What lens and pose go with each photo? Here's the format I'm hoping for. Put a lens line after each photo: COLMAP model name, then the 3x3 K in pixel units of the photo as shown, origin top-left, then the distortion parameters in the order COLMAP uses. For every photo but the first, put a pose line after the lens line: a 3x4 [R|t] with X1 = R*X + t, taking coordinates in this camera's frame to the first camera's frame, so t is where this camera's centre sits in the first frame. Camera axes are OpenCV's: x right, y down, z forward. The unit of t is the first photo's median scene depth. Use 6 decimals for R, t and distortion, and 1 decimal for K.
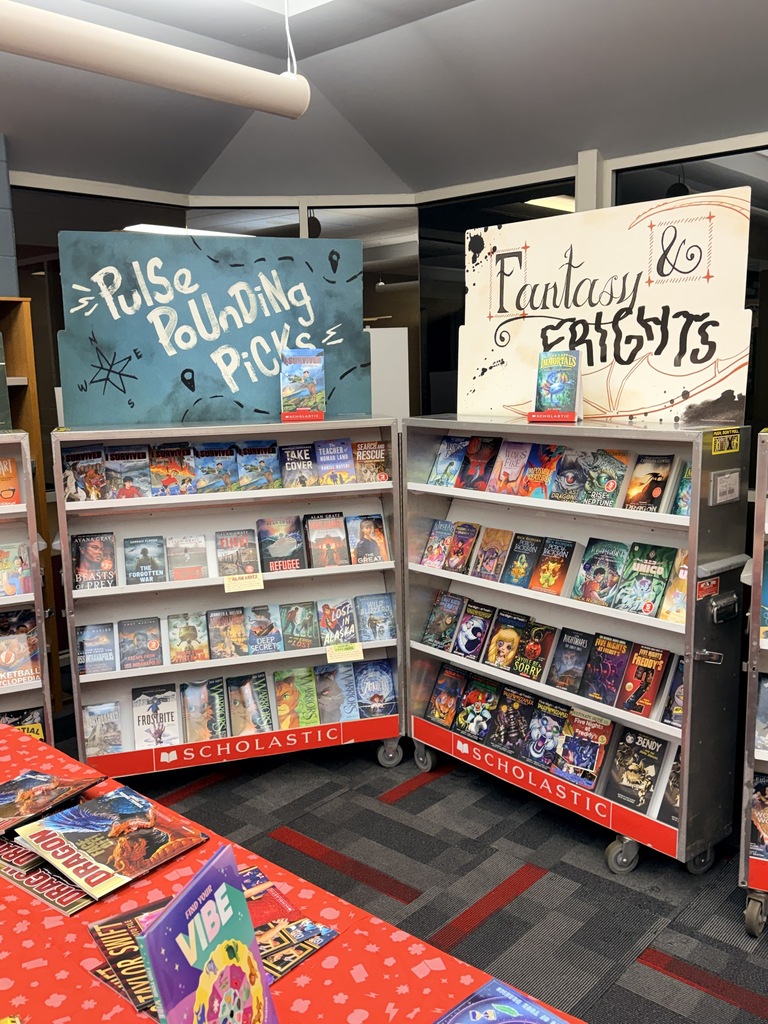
lens RADIAL K [[923.4, 0, 384.0], [0, 923.4, 512.0], [0, 0, 1]] dist [0.019006, -0.010620]
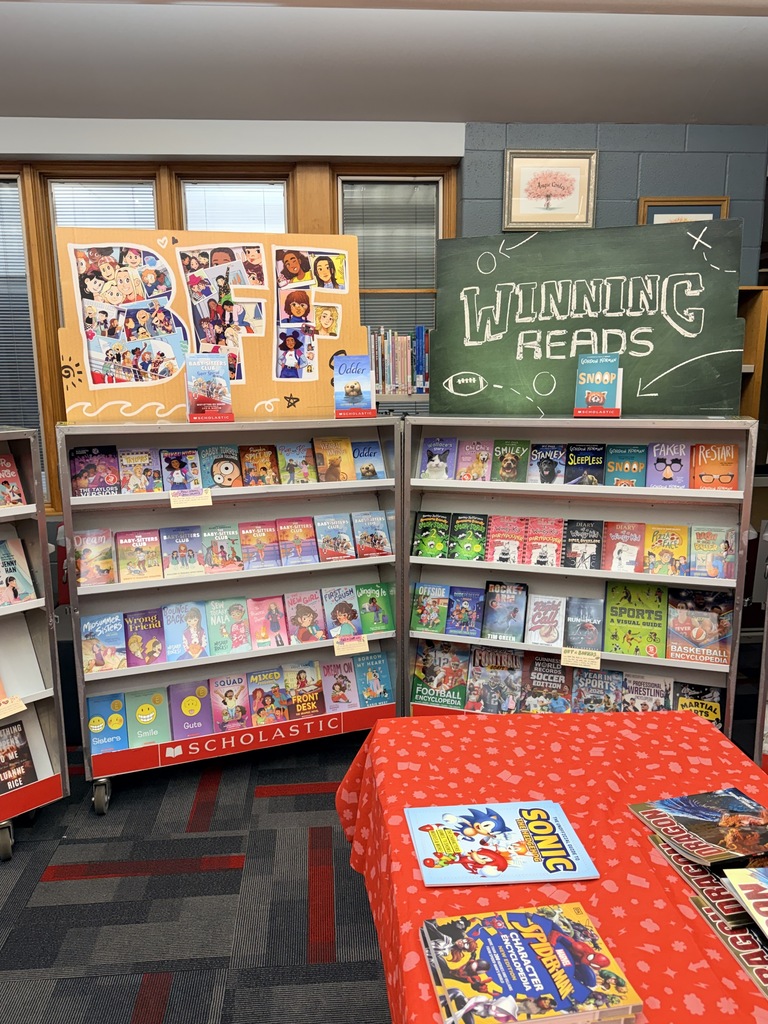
lens RADIAL K [[776.5, 0, 384.0], [0, 776.5, 512.0], [0, 0, 1]] dist [0.000965, -0.001582]
pose [[0.722142, 0.150887, -0.675089, -0.105371], [-0.125390, 0.988306, 0.086764, -0.011591], [0.680286, 0.021994, 0.732617, 0.130667]]
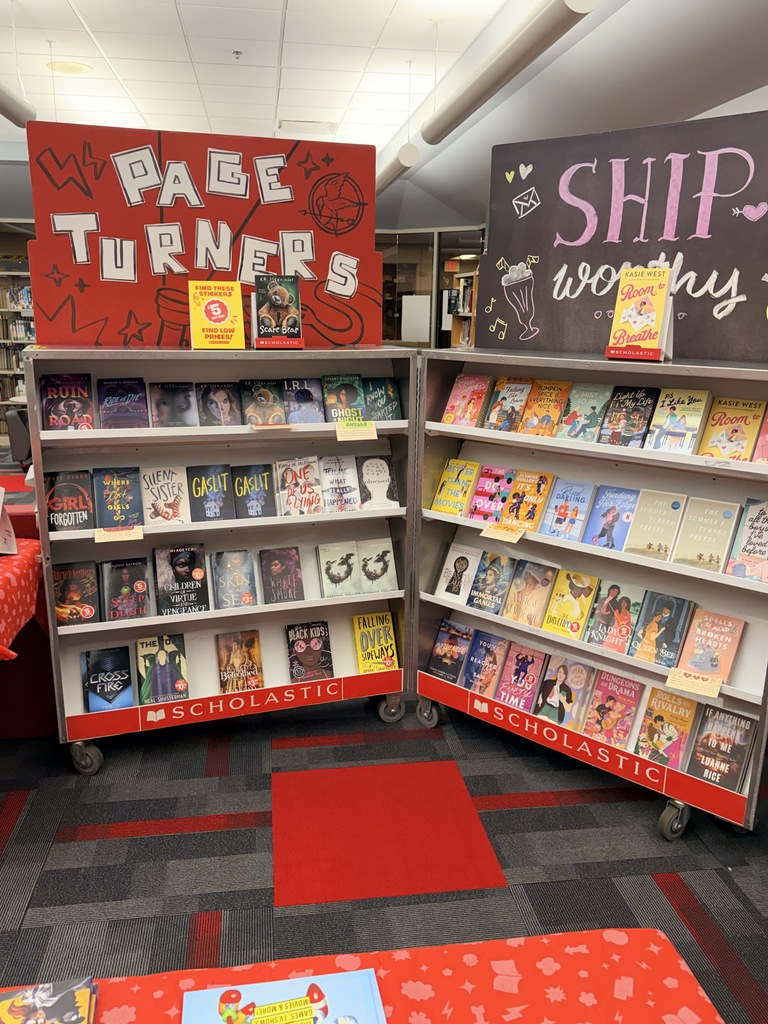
lens RADIAL K [[840.9, 0, 384.0], [0, 840.9, 512.0], [0, 0, 1]] dist [0.043036, -0.005192]
pose [[-0.642350, 0.210879, -0.736829, -0.195537], [-0.123503, 0.920355, 0.371071, -0.104935], [0.756395, 0.329358, -0.565145, 0.732057]]
